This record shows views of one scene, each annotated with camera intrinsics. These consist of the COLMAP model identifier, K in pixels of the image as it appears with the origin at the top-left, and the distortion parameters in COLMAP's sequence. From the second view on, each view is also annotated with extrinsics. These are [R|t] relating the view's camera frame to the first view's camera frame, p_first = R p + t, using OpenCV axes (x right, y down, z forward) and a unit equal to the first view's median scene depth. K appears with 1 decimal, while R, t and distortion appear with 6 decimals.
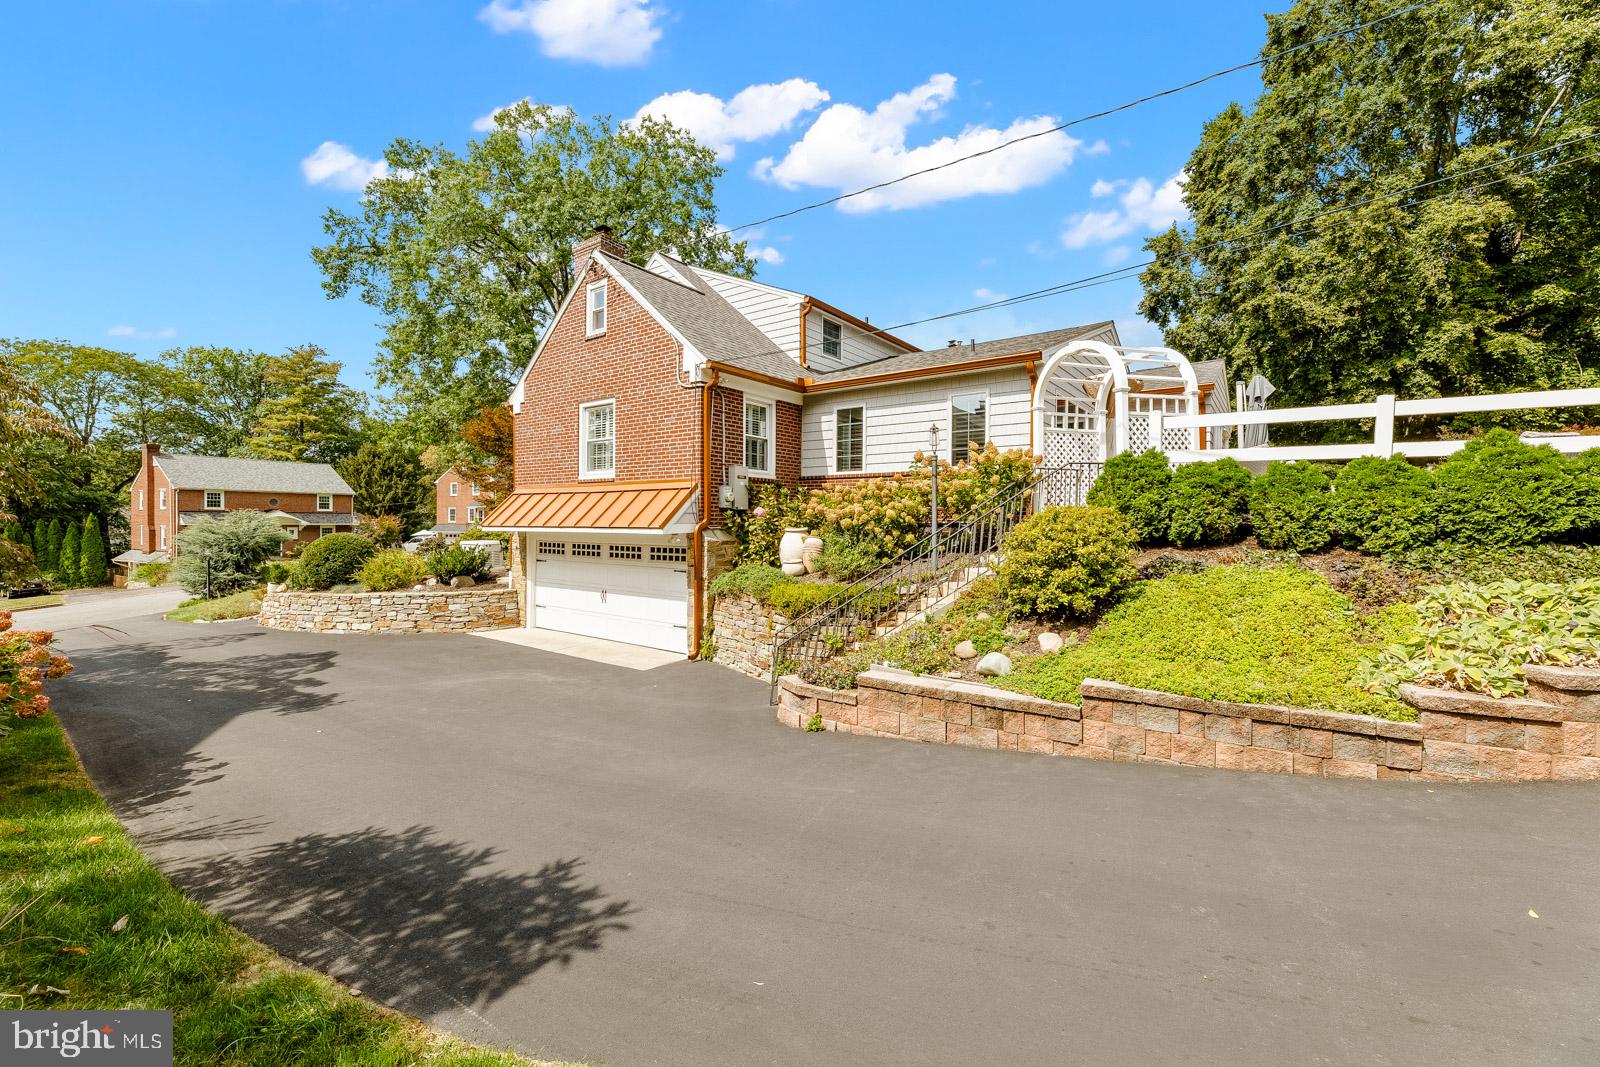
lens RADIAL K [[653.3, 0, 801.6], [0, 653.3, 528.7], [0, 0, 1]] dist [0.000030, -0.000009]
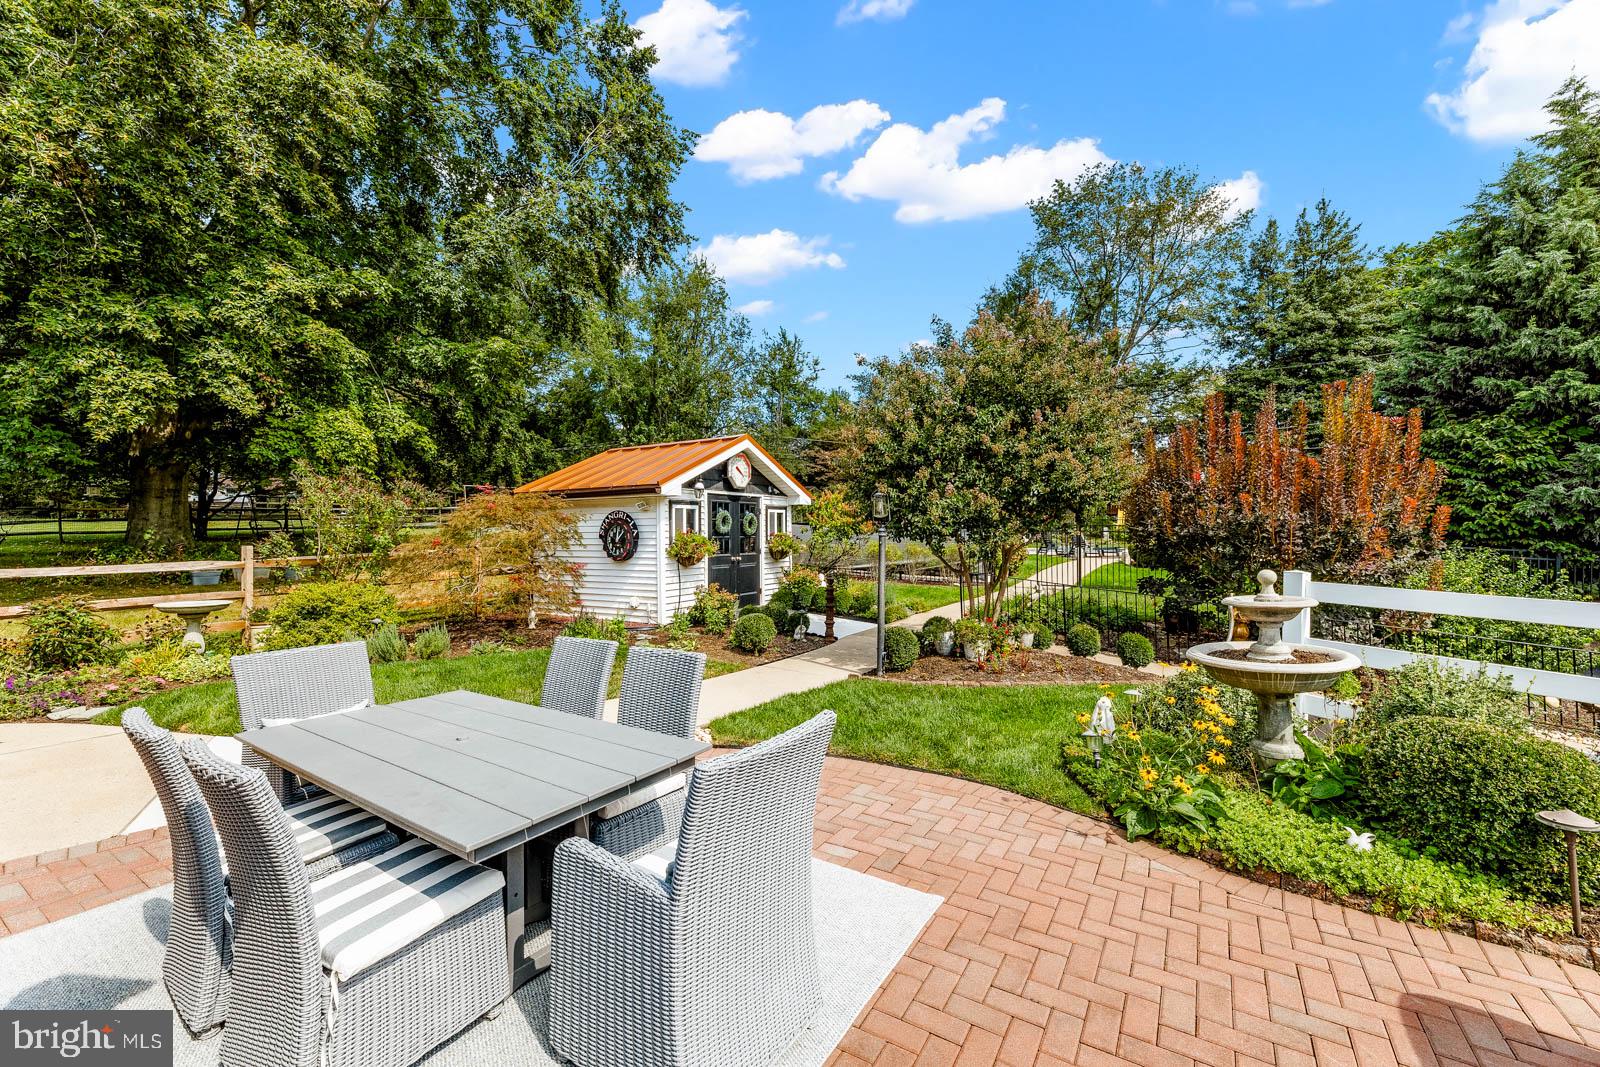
lens RADIAL K [[653.3, 0, 795.3], [0, 653.3, 532.1], [0, 0, 1]] dist [0.000030, -0.000009]
pose [[-0.049103, -0.001331, 0.998793, 0.407815], [0.011789, 0.999929, 0.001912, -0.085037], [-0.998724, 0.011868, -0.049084, 0.569453]]
